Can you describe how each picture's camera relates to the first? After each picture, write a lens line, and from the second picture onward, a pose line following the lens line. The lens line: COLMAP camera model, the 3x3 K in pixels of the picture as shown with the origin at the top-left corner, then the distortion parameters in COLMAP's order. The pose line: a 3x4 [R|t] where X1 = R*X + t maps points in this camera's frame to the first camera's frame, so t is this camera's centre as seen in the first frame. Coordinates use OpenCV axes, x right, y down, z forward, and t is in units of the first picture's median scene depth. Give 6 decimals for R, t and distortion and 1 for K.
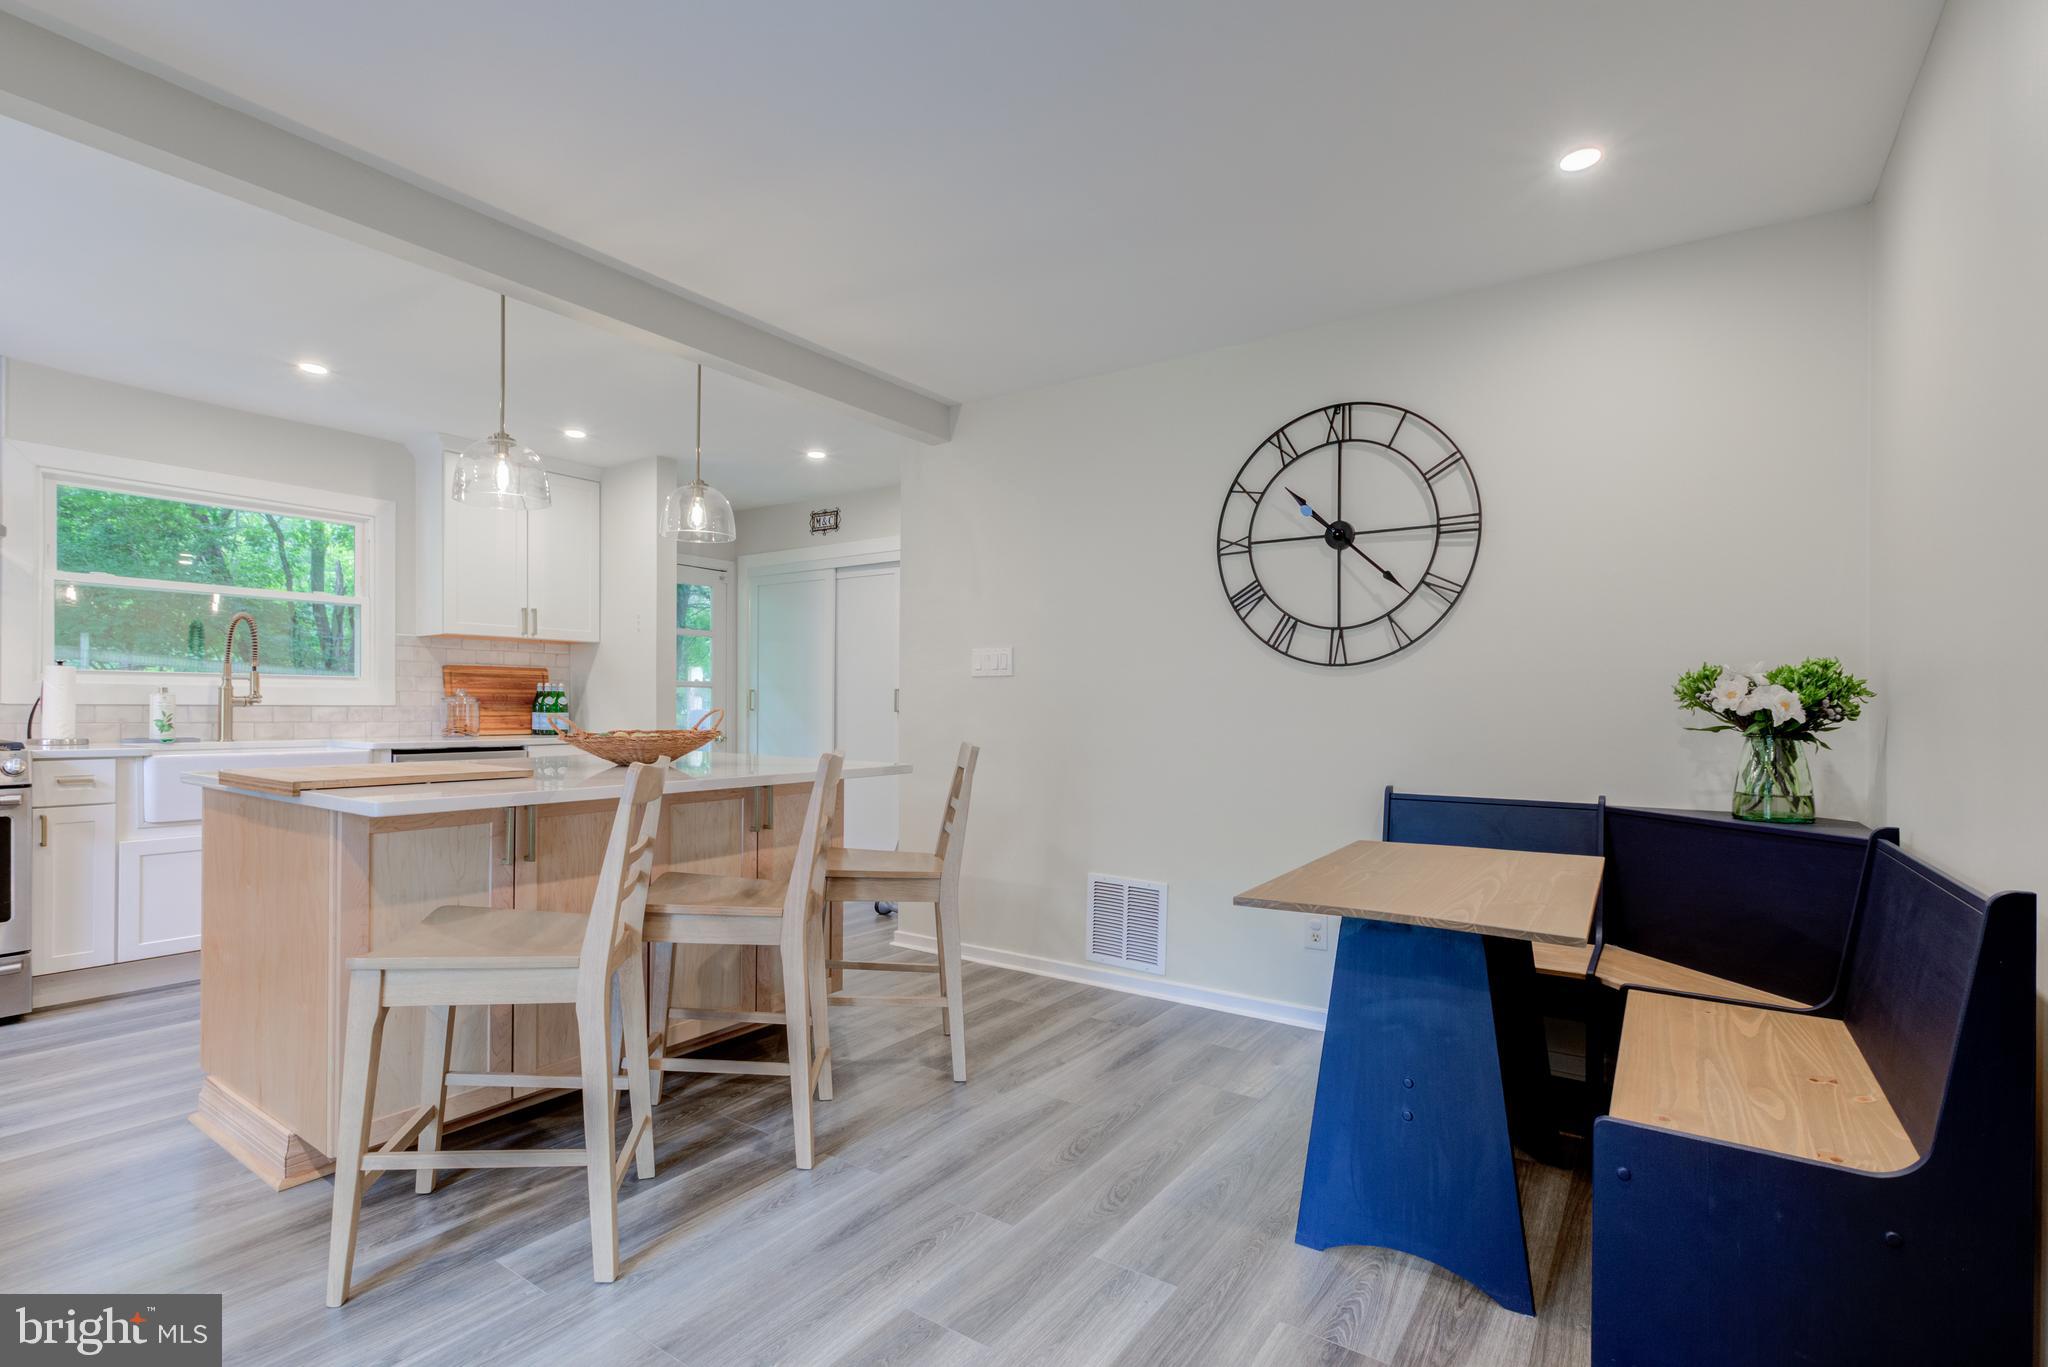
lens RADIAL K [[958.4, 0, 1016.9], [0, 958.4, 706.8], [0, 0, 1]] dist [-0.004954, 0.004726]
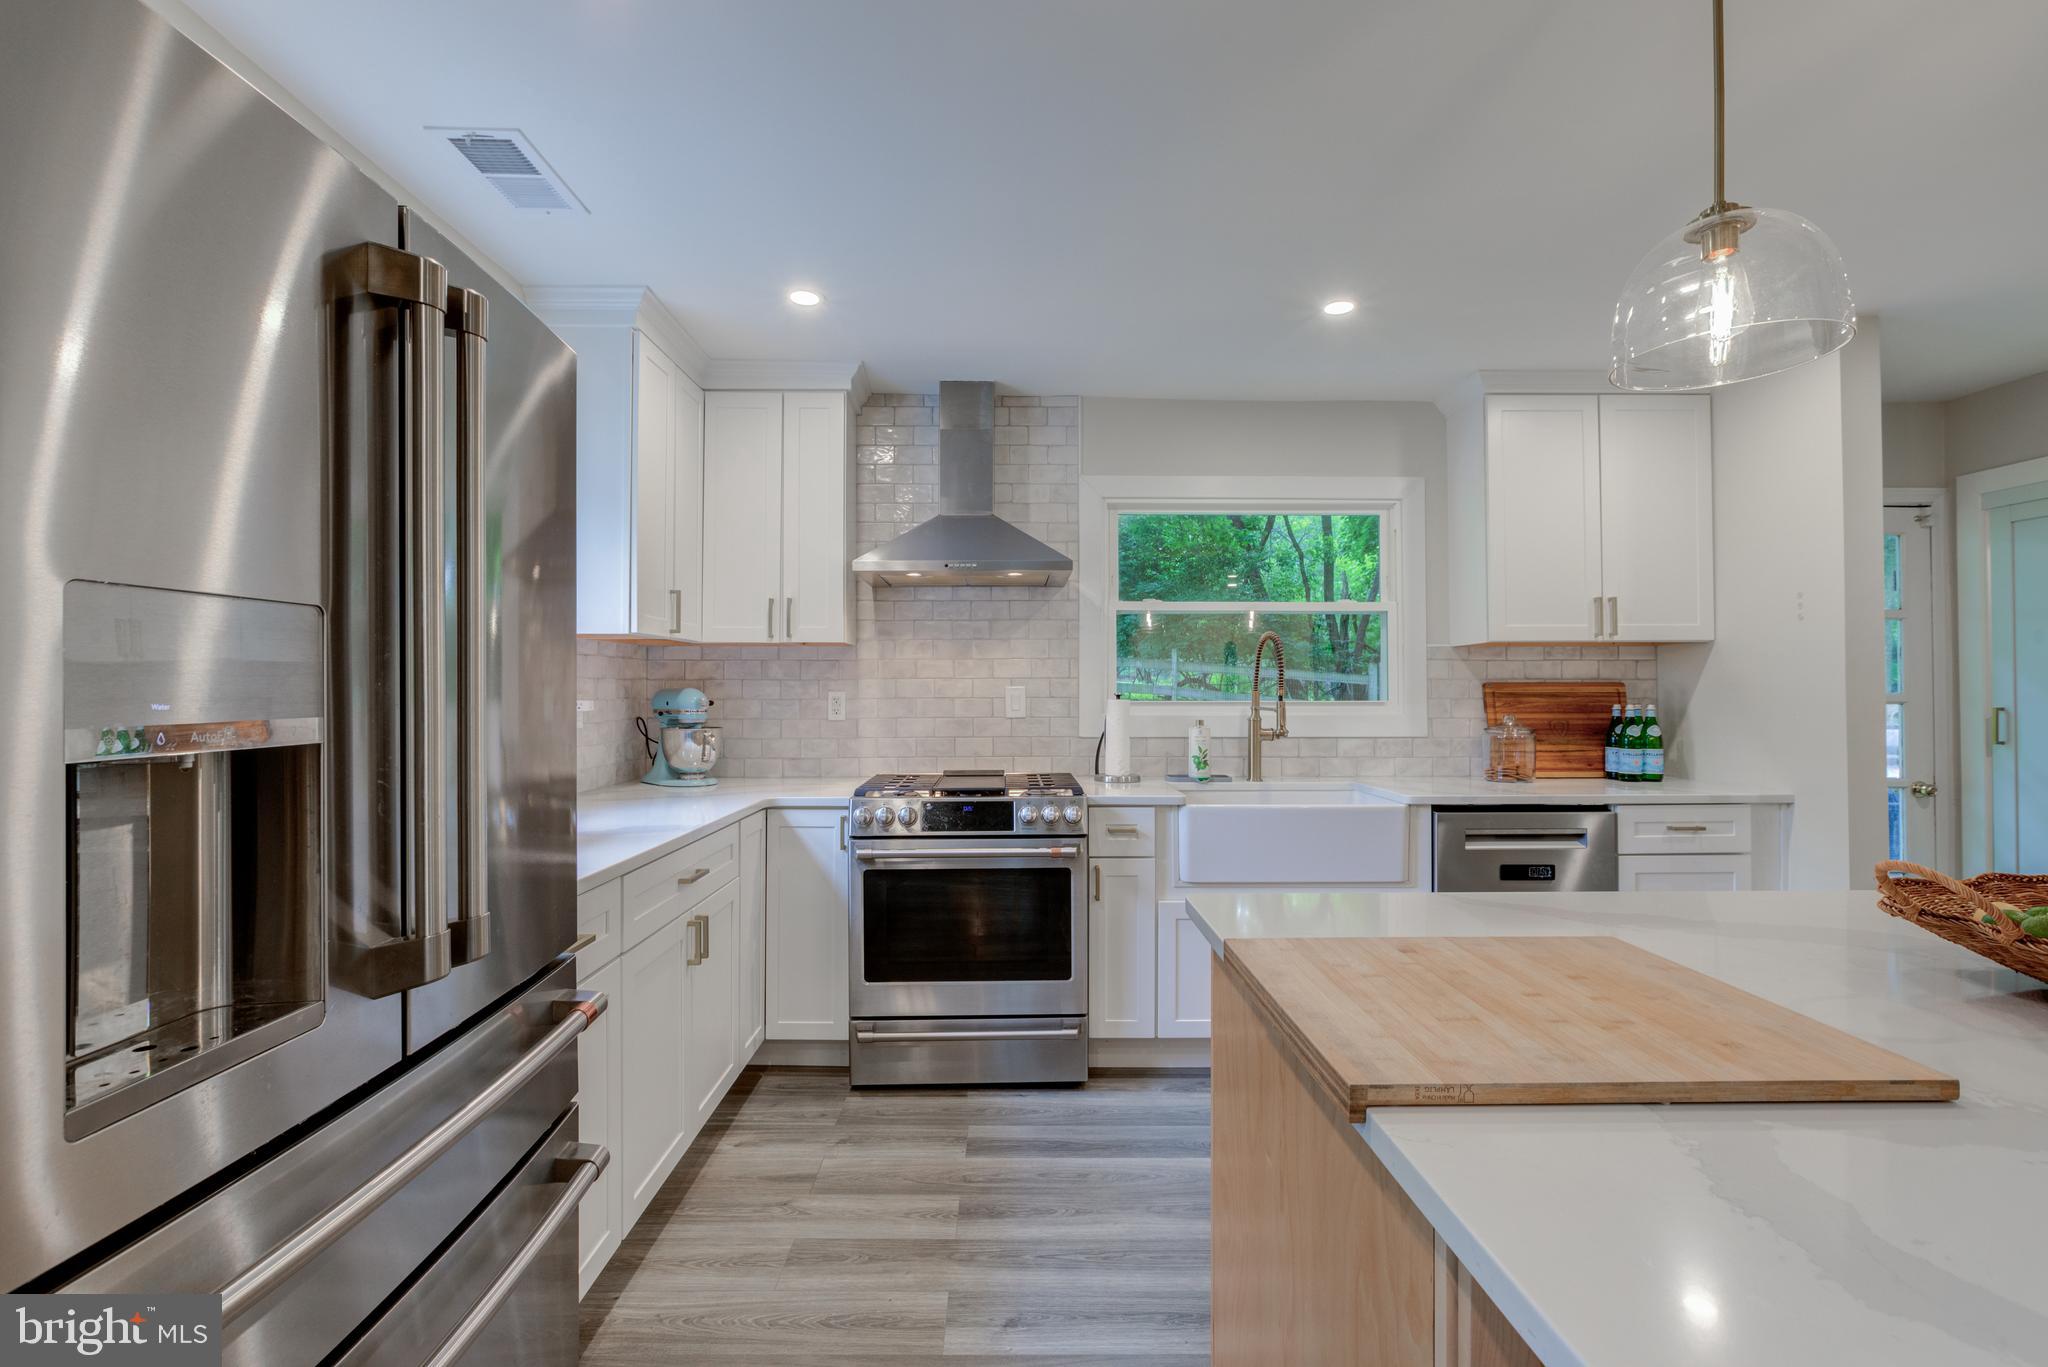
lens RADIAL K [[940.9, 0, 1024.0], [0, 940.9, 683.5], [0, 0, 1]] dist [-0.002972, 0.000480]
pose [[0.587597, -0.014492, -0.809024, -0.270754], [0.003957, 0.999879, -0.015037, -0.042288], [0.809144, 0.005634, 0.587583, 0.345097]]
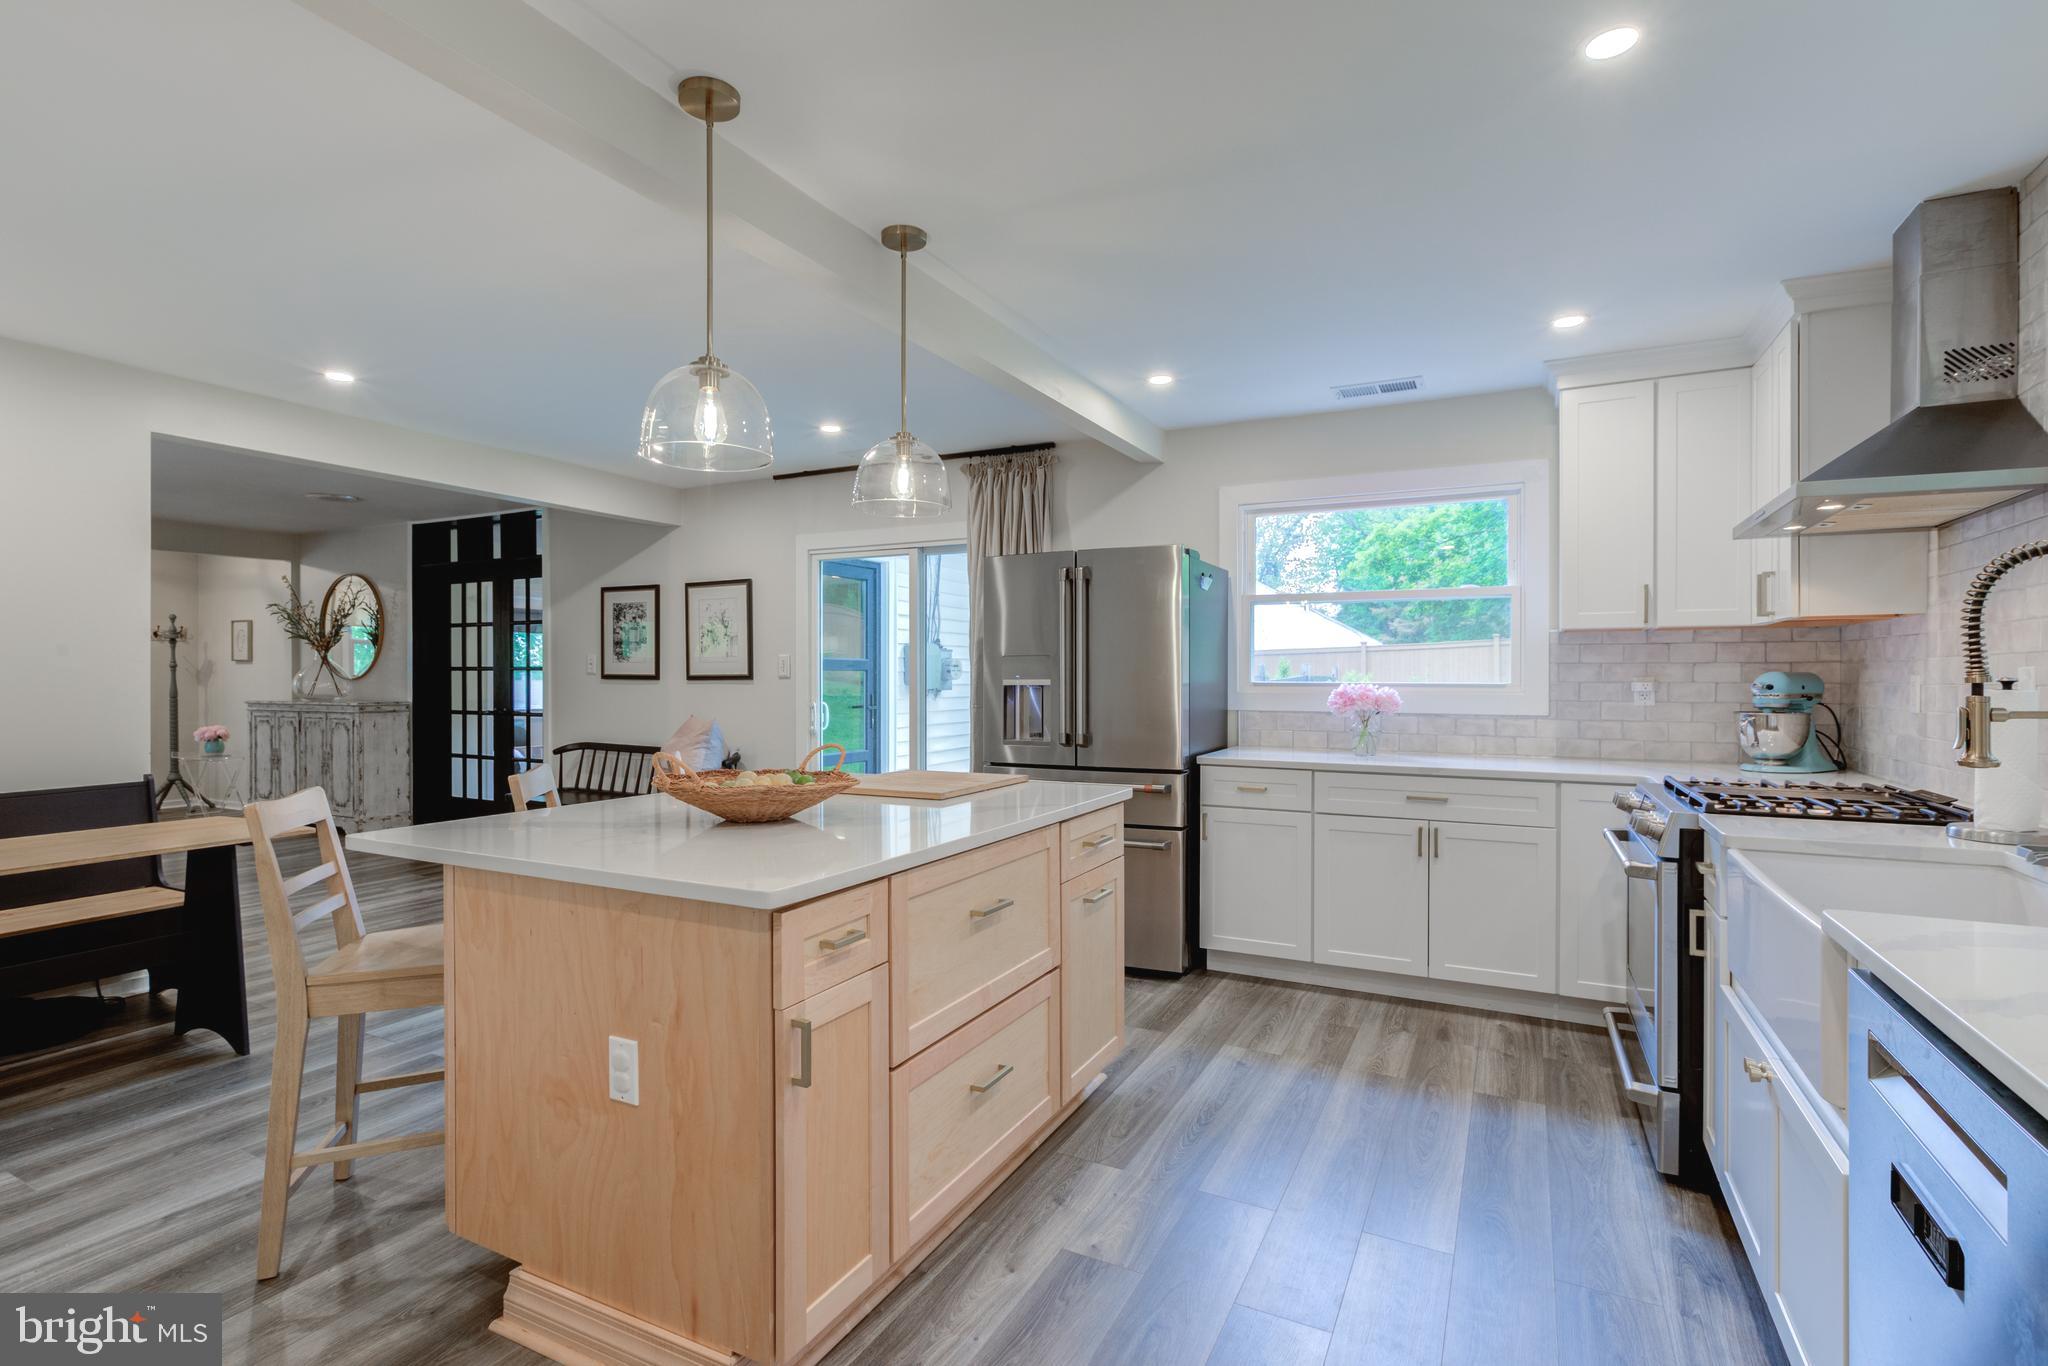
lens RADIAL K [[975.9, 0, 1024.0], [0, 975.9, 683.0], [0, 0, 1]] dist [0.014626, 0.001091]
pose [[-0.989345, -0.007545, -0.145393, -0.366675], [-0.008942, 0.999920, 0.008953, -0.043997], [0.145314, 0.010158, -0.989333, 1.377533]]
